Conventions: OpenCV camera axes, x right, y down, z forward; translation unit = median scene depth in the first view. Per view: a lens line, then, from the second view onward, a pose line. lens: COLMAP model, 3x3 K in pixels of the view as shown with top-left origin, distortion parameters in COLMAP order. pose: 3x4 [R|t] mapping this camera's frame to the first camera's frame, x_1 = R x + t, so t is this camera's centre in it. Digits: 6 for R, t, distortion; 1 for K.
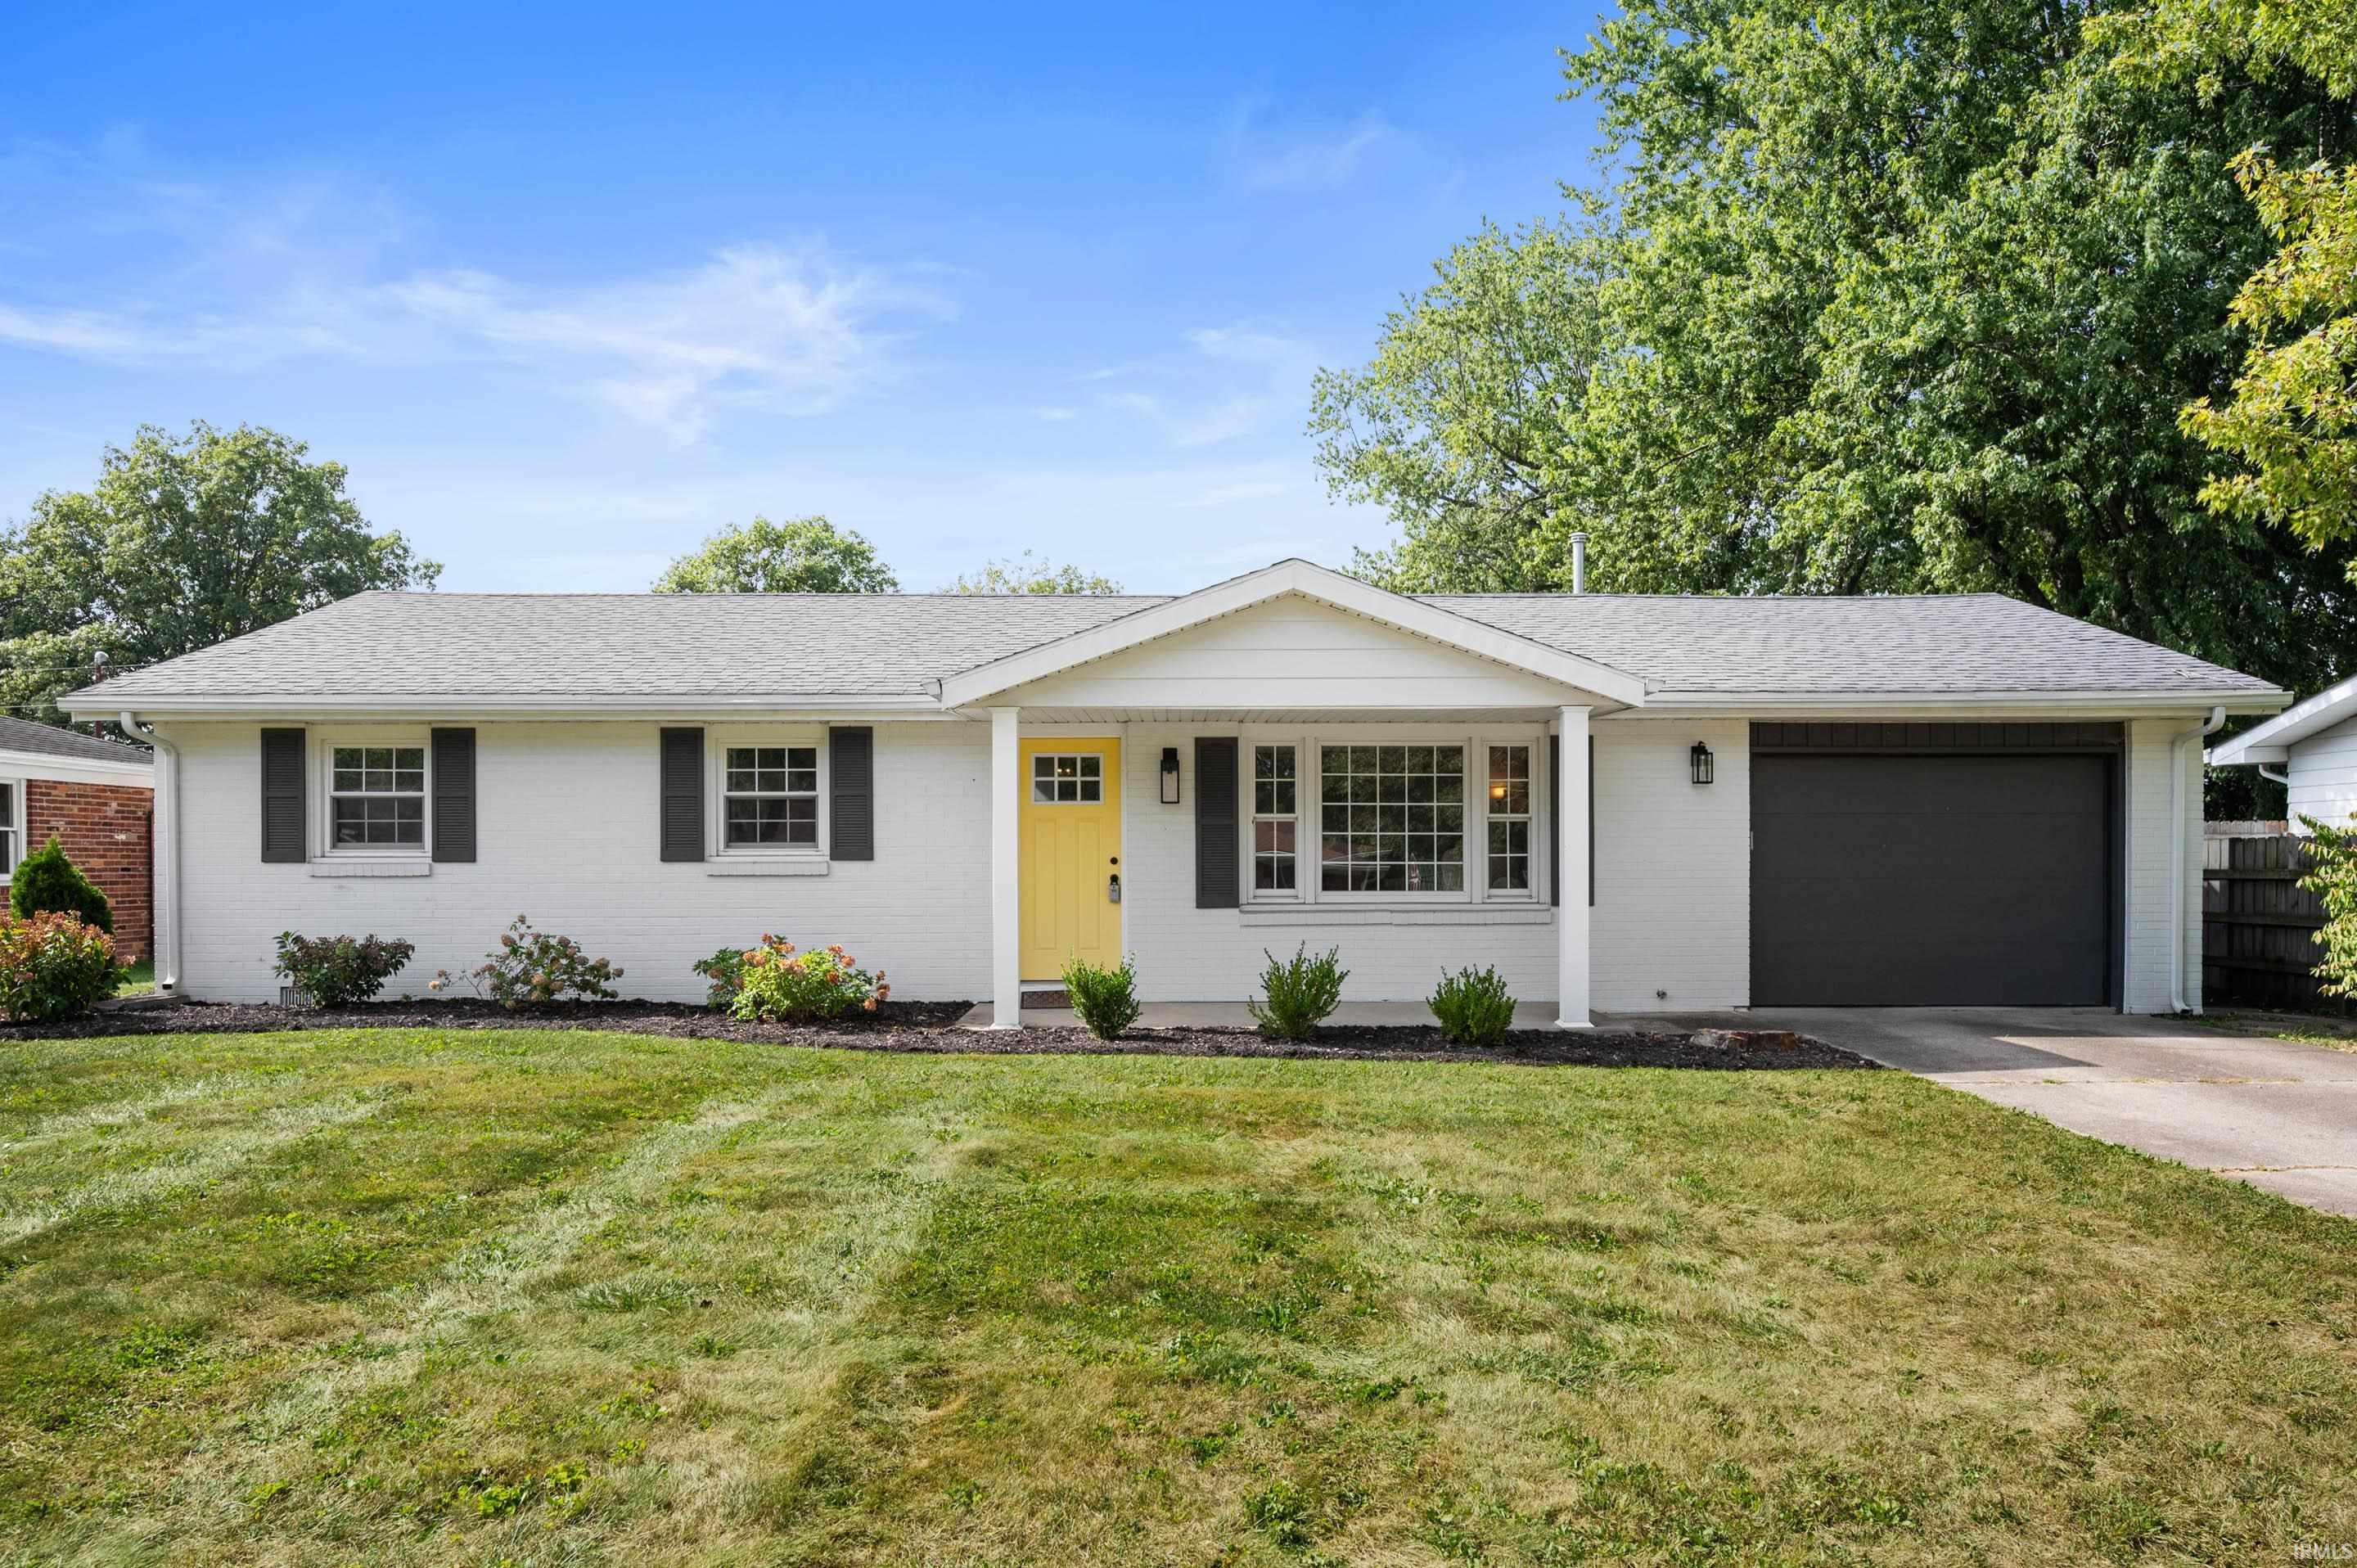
lens RADIAL K [[1403.0, 0, 1178.6], [0, 1403.0, 795.0], [0, 0, 1]] dist [0.006180, 0.000461]
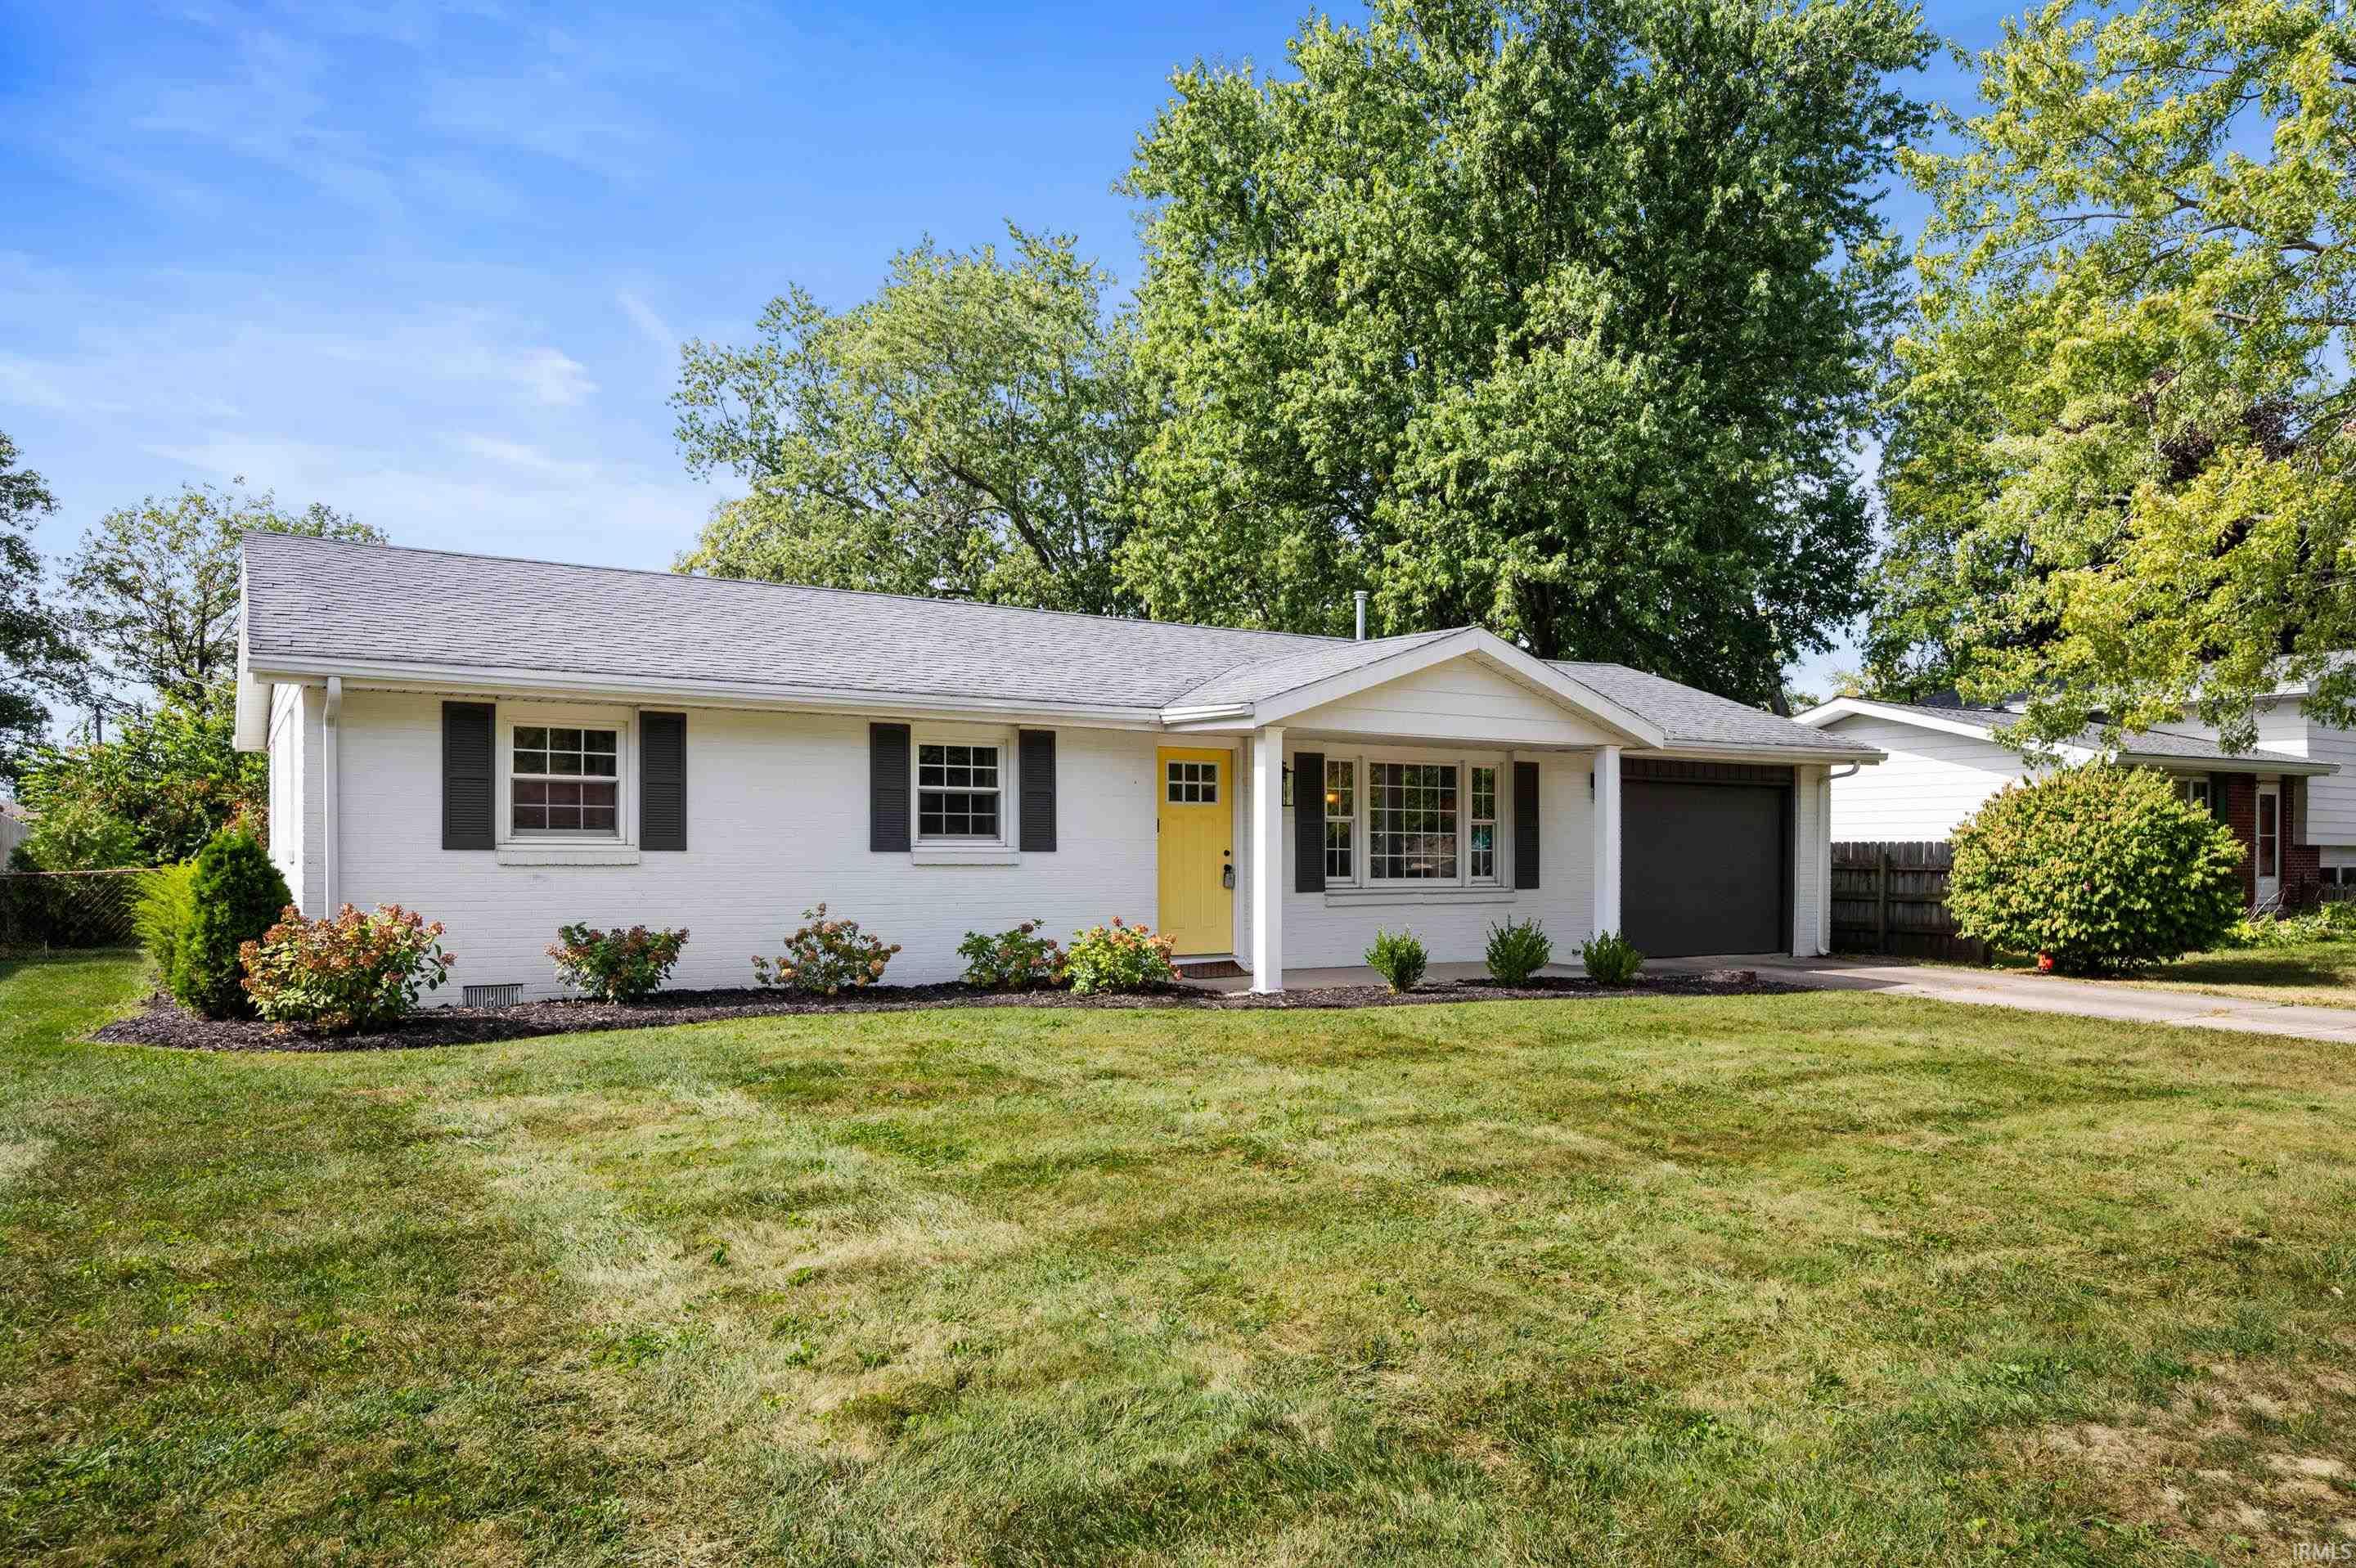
lens RADIAL K [[1395.9, 0, 1176.8], [0, 1395.9, 781.0], [0, 0, 1]] dist [-0.007817, -0.000607]
pose [[0.878528, 0.030596, 0.476711, -0.651881], [-0.028901, 0.999523, -0.010890, 0.000120], [-0.476817, -0.004211, 0.878993, -0.014468]]
